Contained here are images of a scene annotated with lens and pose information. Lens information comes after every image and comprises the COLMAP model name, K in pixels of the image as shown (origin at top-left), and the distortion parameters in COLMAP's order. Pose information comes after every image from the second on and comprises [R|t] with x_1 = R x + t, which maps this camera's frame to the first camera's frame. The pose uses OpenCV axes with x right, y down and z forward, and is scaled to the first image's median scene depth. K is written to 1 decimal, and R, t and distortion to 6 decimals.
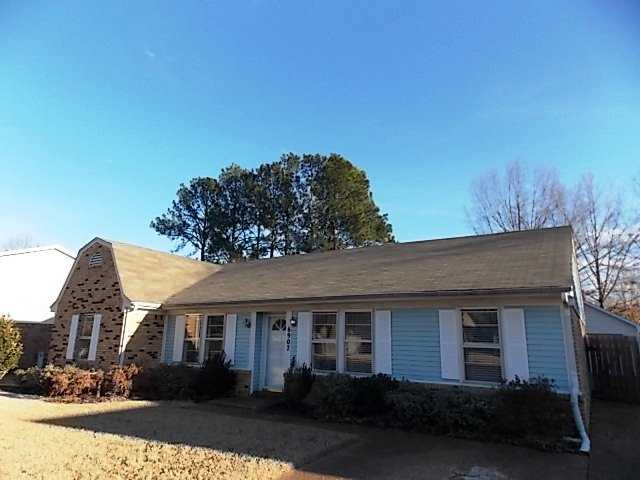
lens RADIAL K [[425.4, 0, 320.0], [0, 425.4, 240.0], [0, 0, 1]] dist [-0.013275, -0.001572]
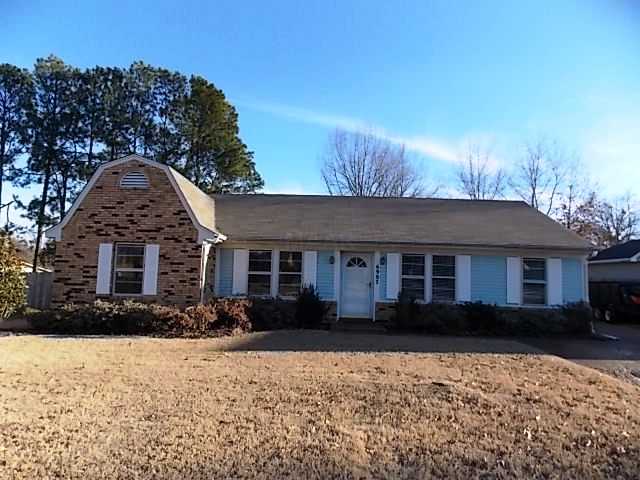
lens RADIAL K [[427.8, 0, 318.2], [0, 427.8, 241.0], [0, 0, 1]] dist [-0.003986, -0.002202]
pose [[0.855332, 0.052908, 0.515371, -0.708459], [-0.132488, 0.984032, 0.118862, 0.016891], [-0.500853, -0.169947, 0.848684, 0.070953]]
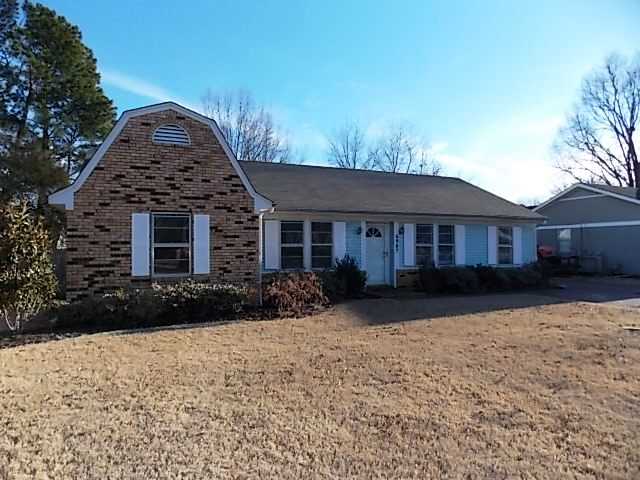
lens RADIAL K [[427.8, 0, 318.2], [0, 427.8, 241.0], [0, 0, 1]] dist [-0.003986, -0.002202]
pose [[0.557828, 0.001816, 0.829955, -1.064435], [-0.175519, 0.977638, 0.115831, 0.100657], [-0.811185, -0.210286, 0.545672, 0.422446]]
